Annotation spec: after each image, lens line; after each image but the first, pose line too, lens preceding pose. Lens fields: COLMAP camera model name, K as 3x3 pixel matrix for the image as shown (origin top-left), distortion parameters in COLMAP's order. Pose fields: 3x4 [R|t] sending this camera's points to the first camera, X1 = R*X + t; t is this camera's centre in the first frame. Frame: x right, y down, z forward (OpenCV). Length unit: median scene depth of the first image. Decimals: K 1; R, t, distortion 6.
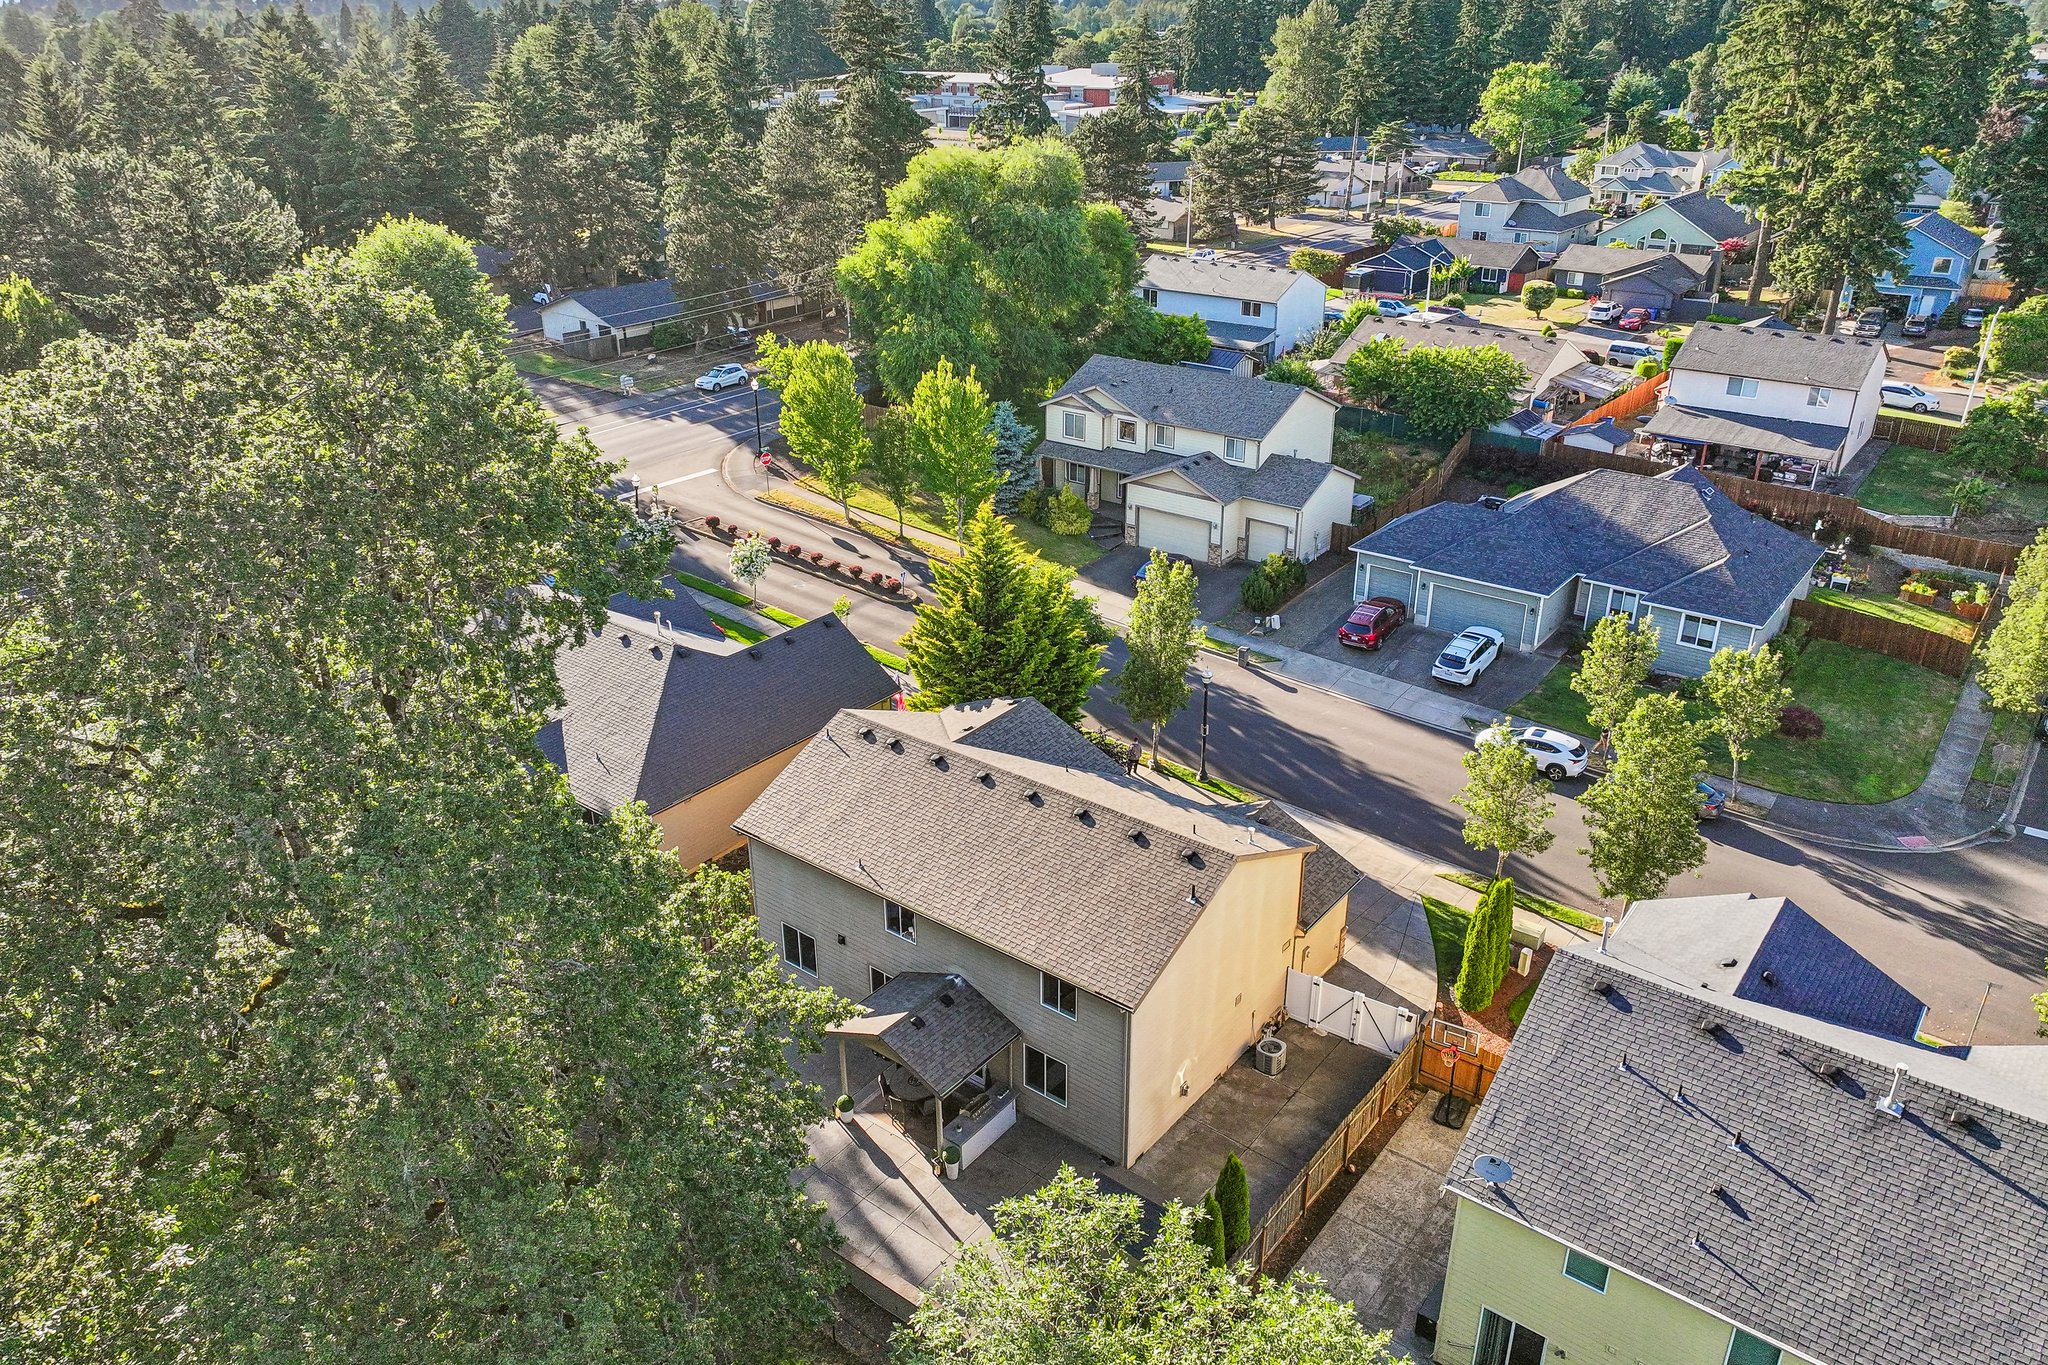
lens RADIAL K [[1467.4, 0, 1024.0], [0, 1467.4, 682.5], [0, 0, 1]] dist [0.003876, 0.006684]
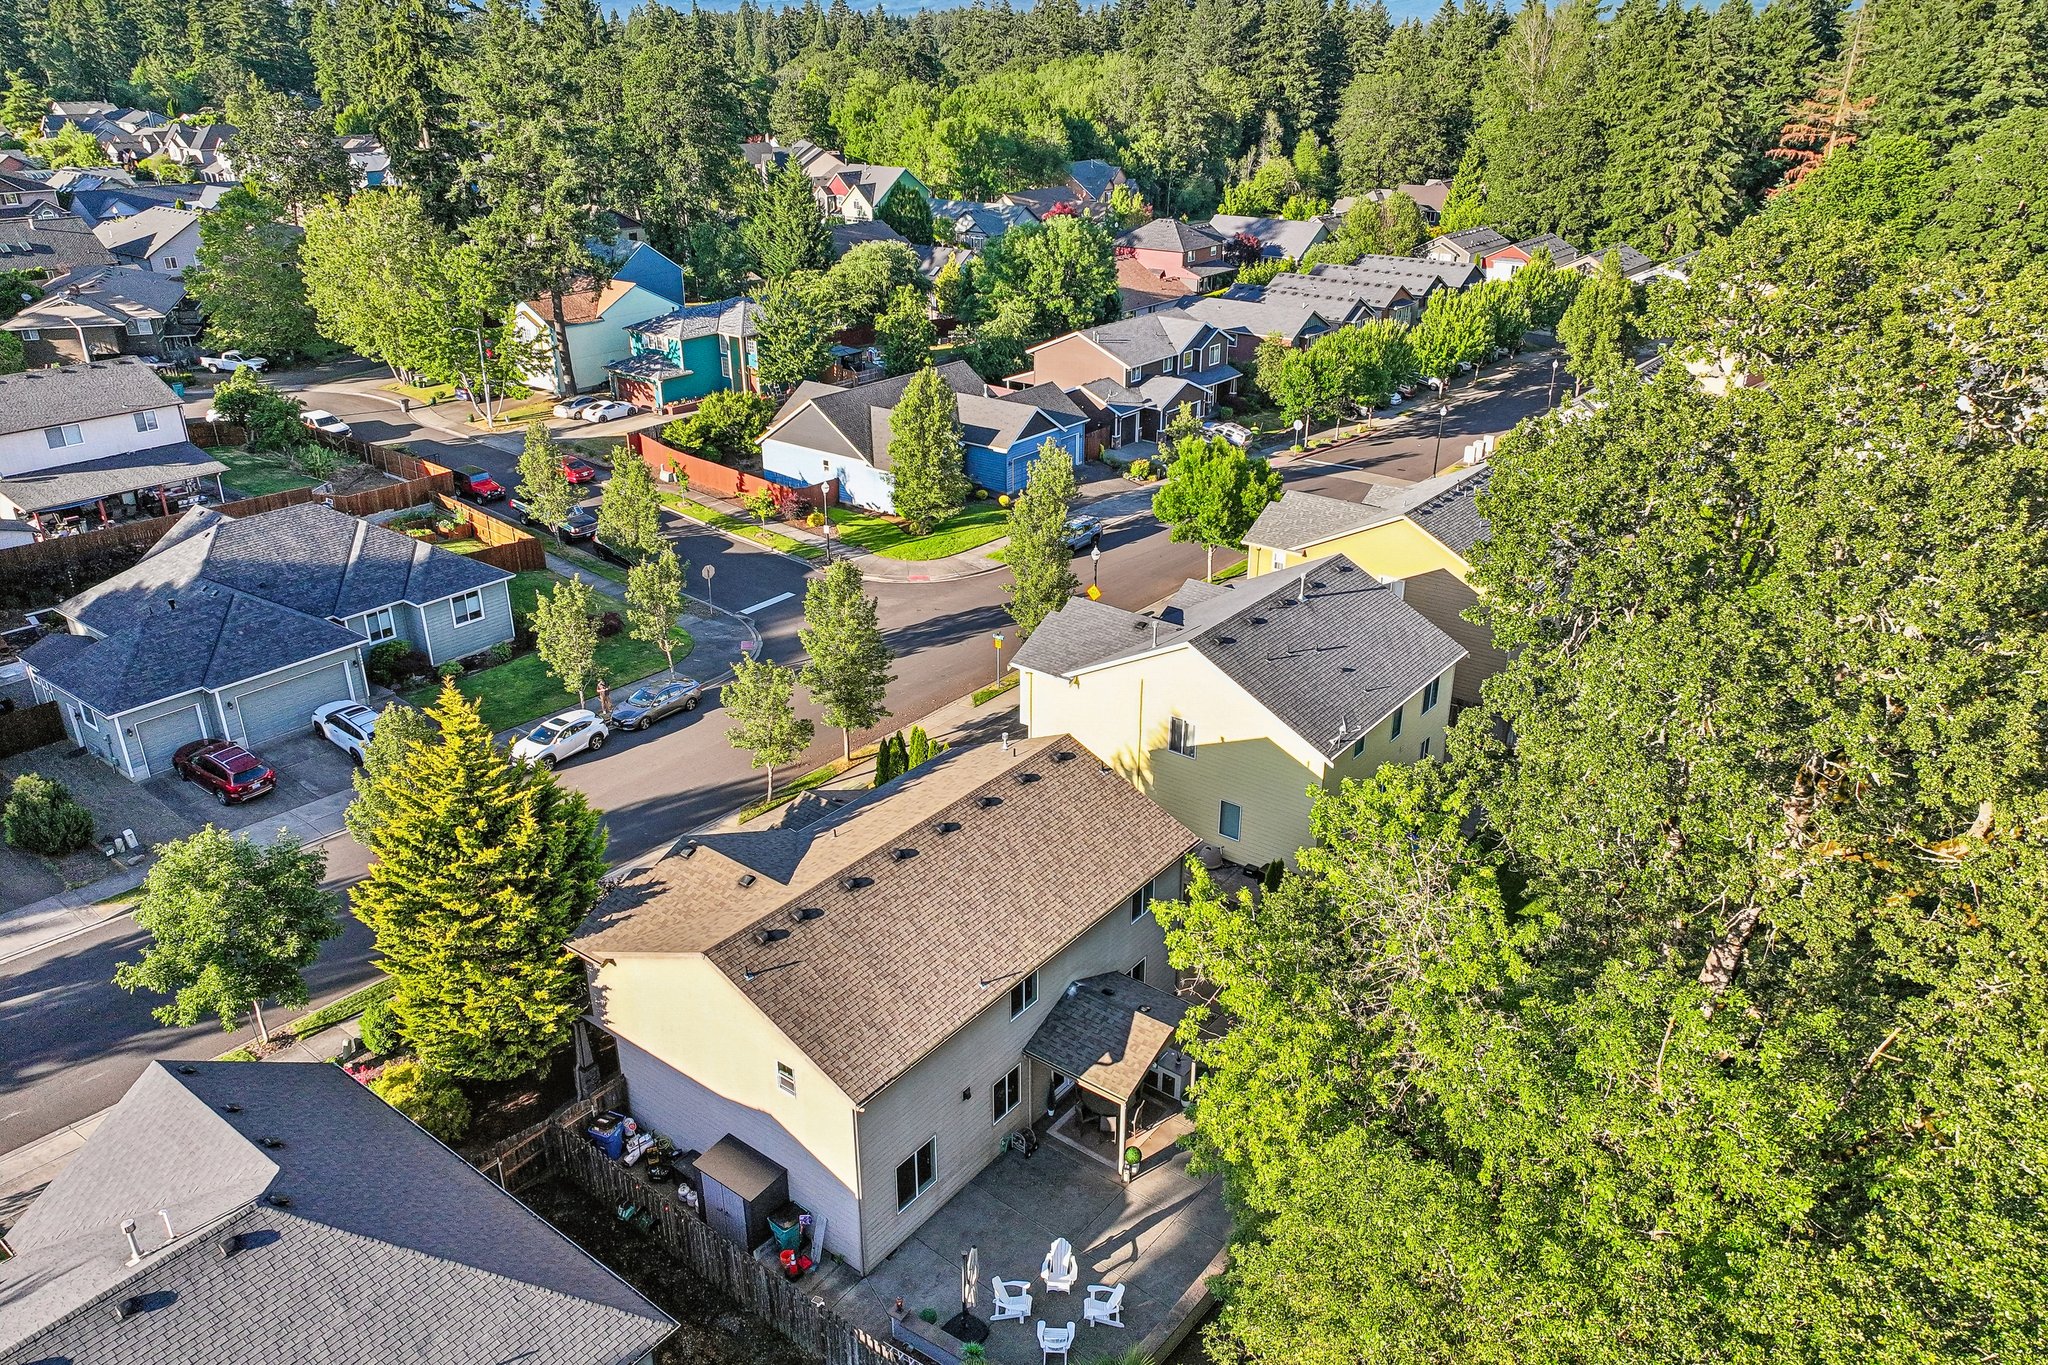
lens RADIAL K [[1467.4, 0, 1024.0], [0, 1467.4, 682.5], [0, 0, 1]] dist [0.003876, 0.006684]
pose [[-0.007124, -0.406056, 0.913820, -0.530254], [0.423342, 0.826686, 0.370638, -0.212669], [-0.905942, 0.389499, 0.166011, 0.488269]]
